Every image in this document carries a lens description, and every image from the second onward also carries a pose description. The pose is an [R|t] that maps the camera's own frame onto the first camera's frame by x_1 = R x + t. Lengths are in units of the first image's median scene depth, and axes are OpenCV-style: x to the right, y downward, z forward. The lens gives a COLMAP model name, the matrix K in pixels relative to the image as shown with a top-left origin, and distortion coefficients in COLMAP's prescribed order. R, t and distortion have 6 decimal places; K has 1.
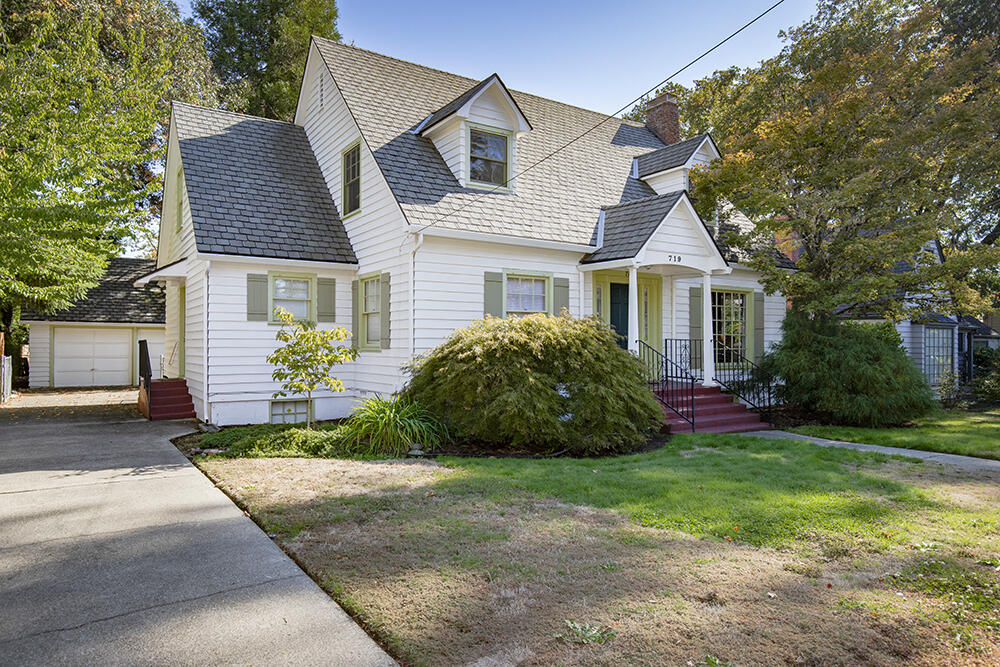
lens RADIAL K [[632.5, 0, 499.1], [0, 632.5, 337.7], [0, 0, 1]] dist [-0.011373, 0.007188]
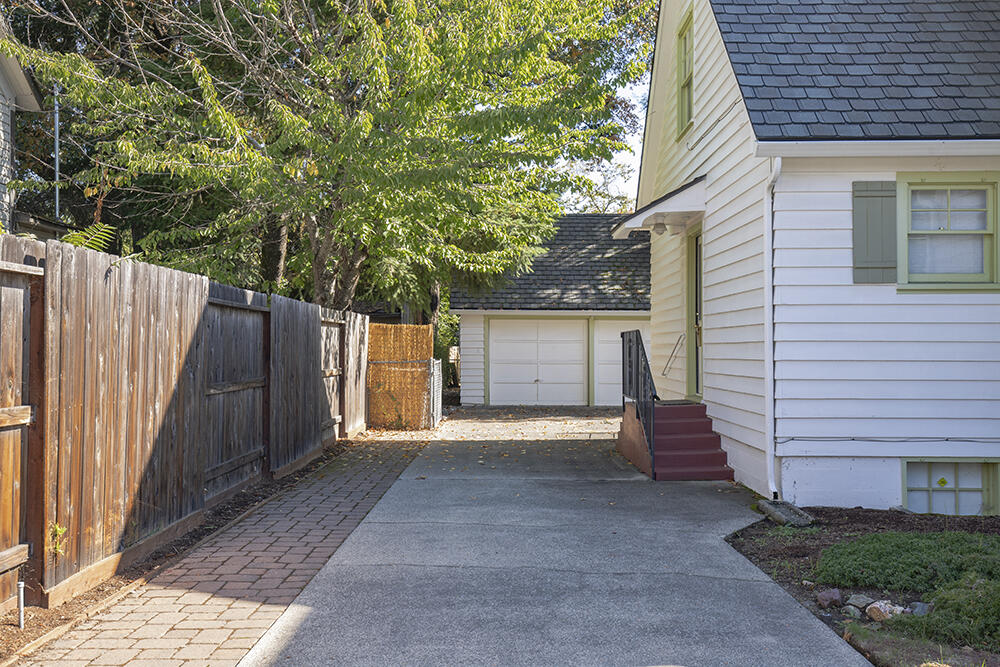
lens RADIAL K [[940.6, 0, 494.3], [0, 940.6, 330.0], [0, 0, 1]] dist [0.037335, 0.000000]
pose [[0.827087, -0.012200, -0.561941, -0.227158], [0.007825, 0.999917, -0.010192, 0.012055], [0.562019, 0.004033, 0.827115, 0.279024]]
